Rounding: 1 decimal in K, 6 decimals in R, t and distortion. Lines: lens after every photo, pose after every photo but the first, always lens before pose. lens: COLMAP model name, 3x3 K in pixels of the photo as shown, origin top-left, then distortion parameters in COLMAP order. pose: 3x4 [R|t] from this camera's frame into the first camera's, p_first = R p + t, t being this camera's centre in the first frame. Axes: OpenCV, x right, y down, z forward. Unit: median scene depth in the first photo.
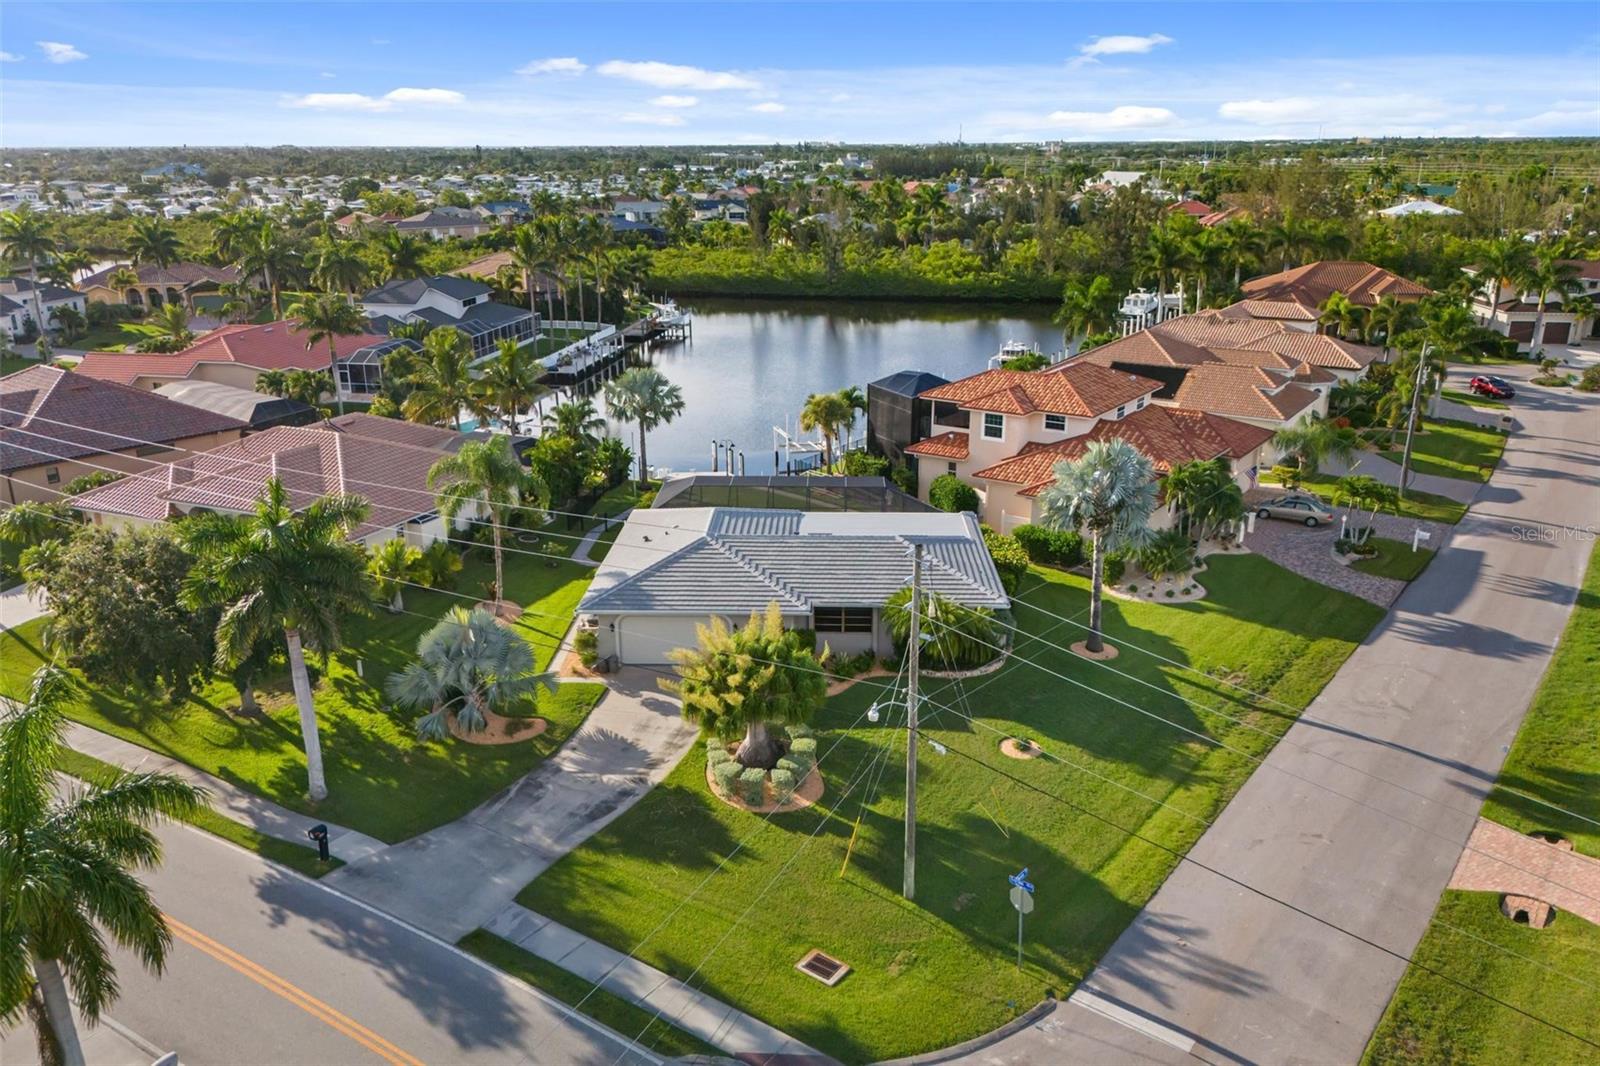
lens RADIAL K [[1209.0, 0, 800.0], [0, 1209.0, 533.0], [0, 0, 1]] dist [0.063703, -0.070694]
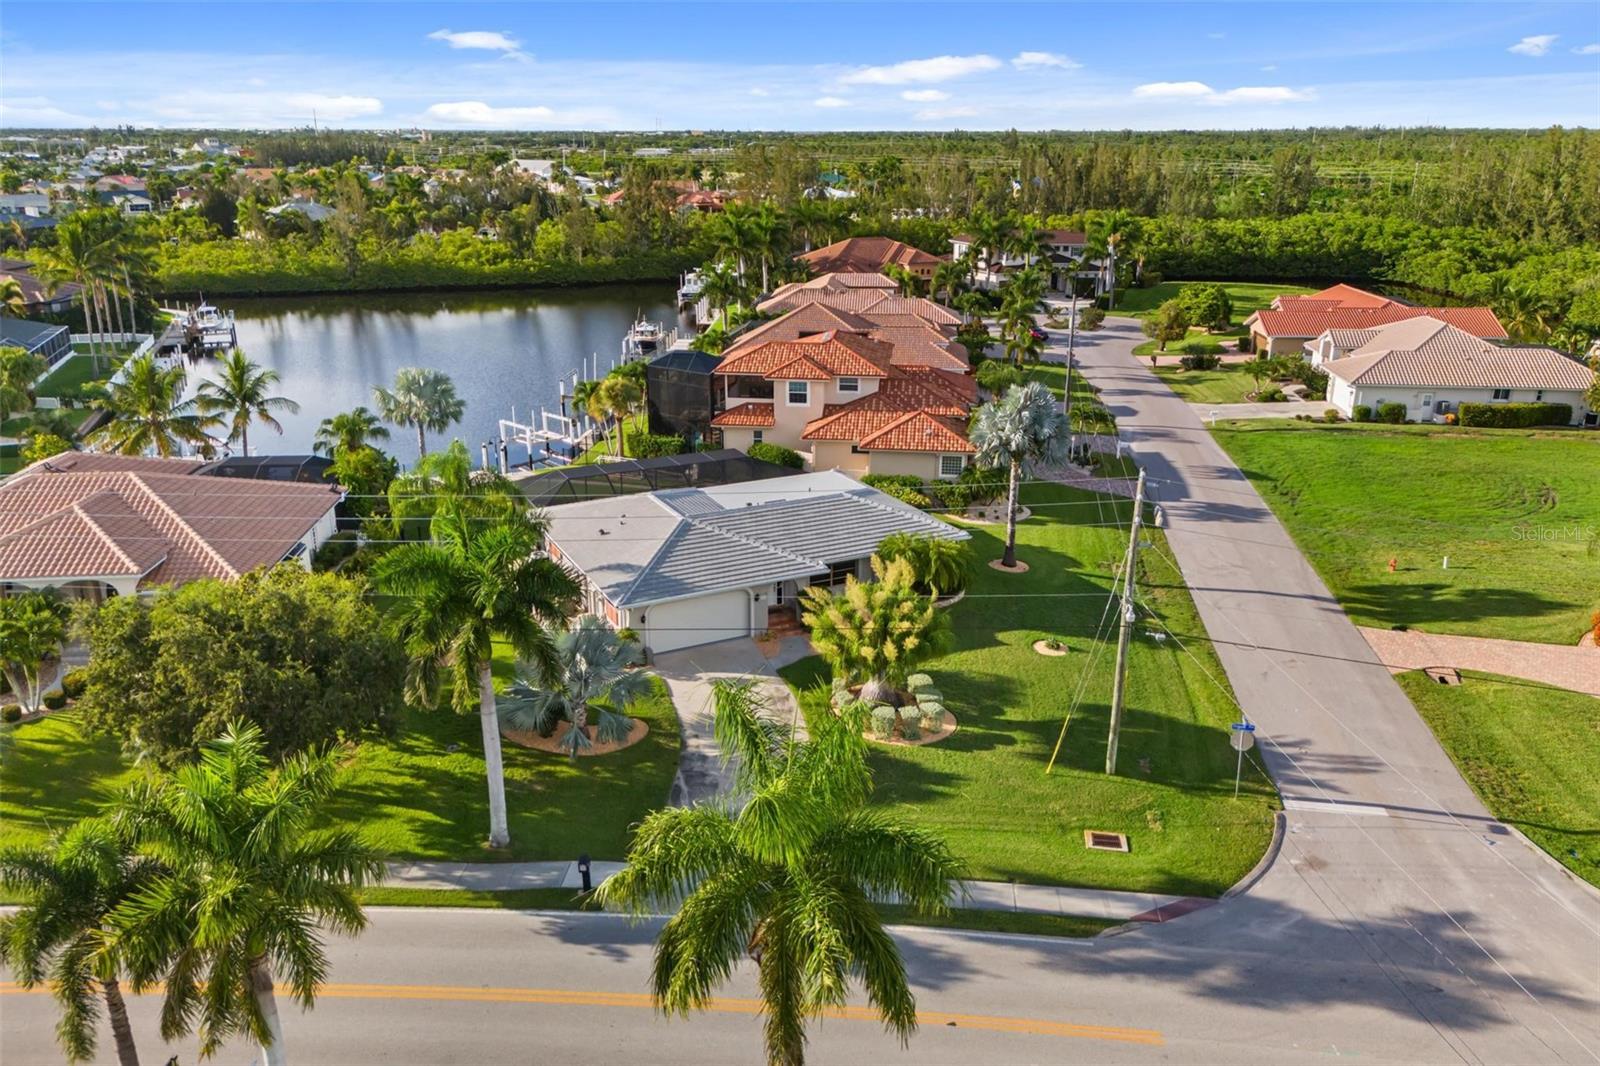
lens RADIAL K [[1177.0, 0, 802.8], [0, 1177.0, 527.3], [0, 0, 1]] dist [0.059940, -0.073630]
pose [[0.874916, -0.146791, 0.461492, -0.318464], [0.141312, 0.988866, 0.046631, -0.015723], [-0.463198, 0.024417, 0.885918, 0.053403]]
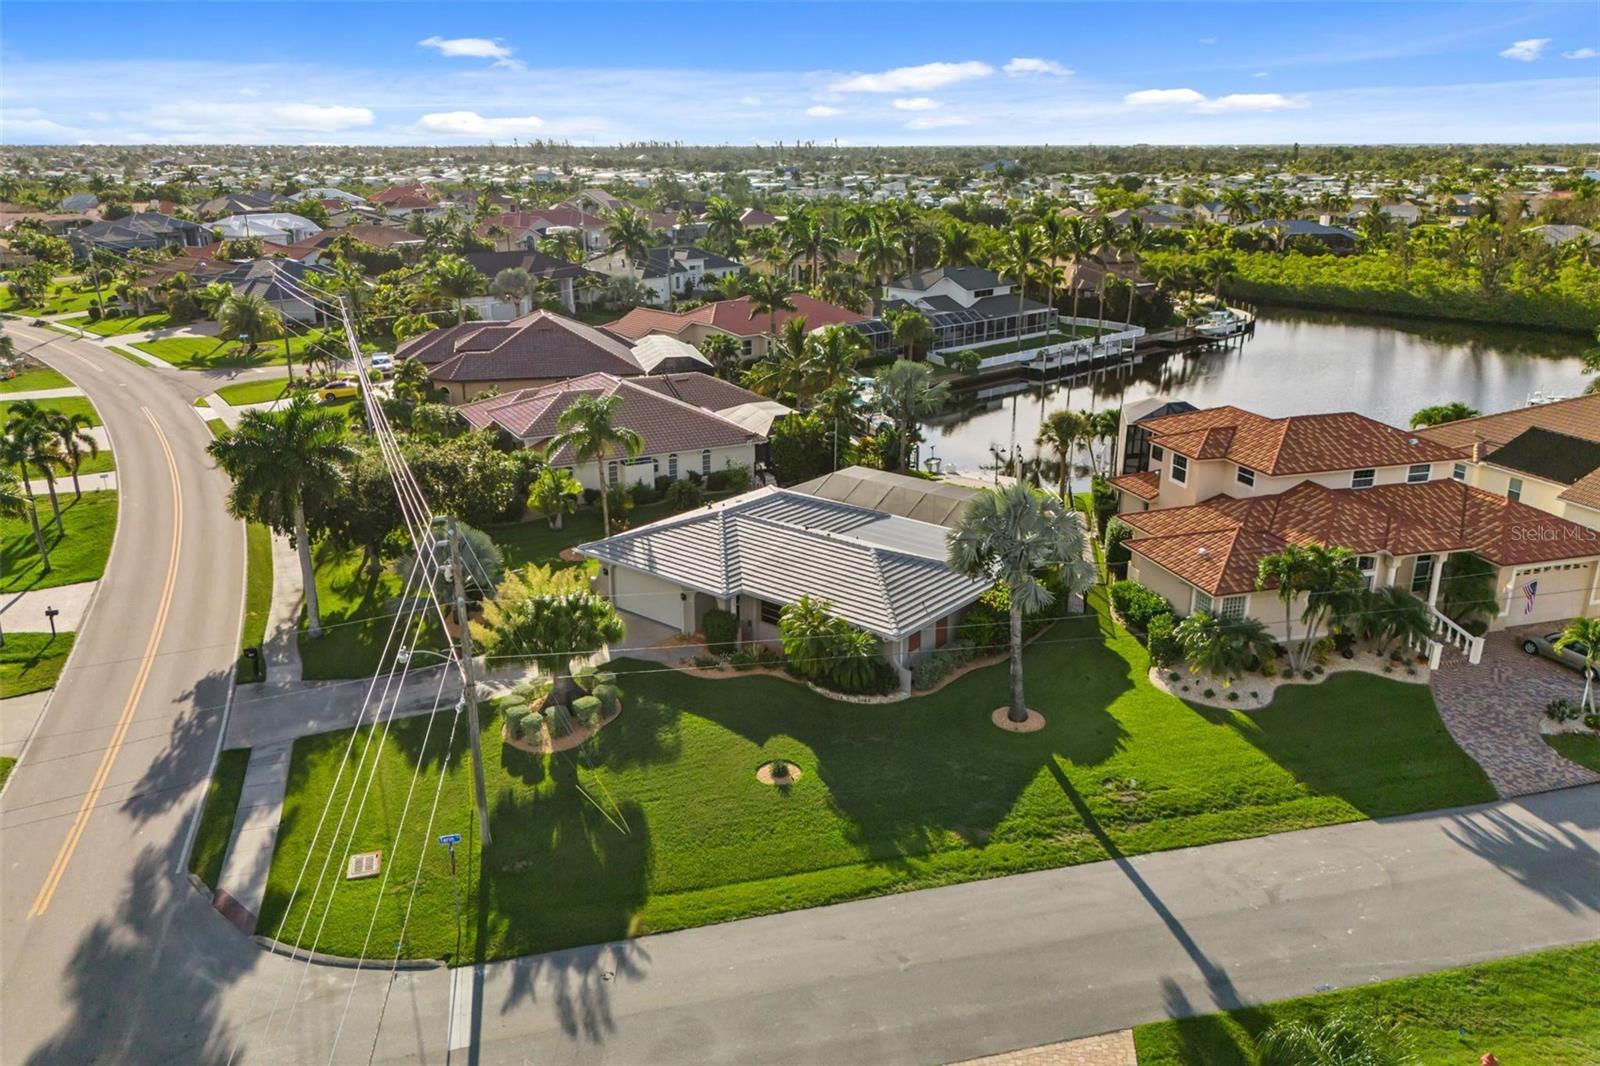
lens RADIAL K [[1177.0, 0, 802.8], [0, 1177.0, 527.3], [0, 0, 1]] dist [0.059940, -0.073630]
pose [[0.793025, 0.192811, -0.577872, 0.411924], [-0.189764, 0.979580, 0.066427, -0.047700], [0.578880, 0.056981, 0.813420, 0.136064]]
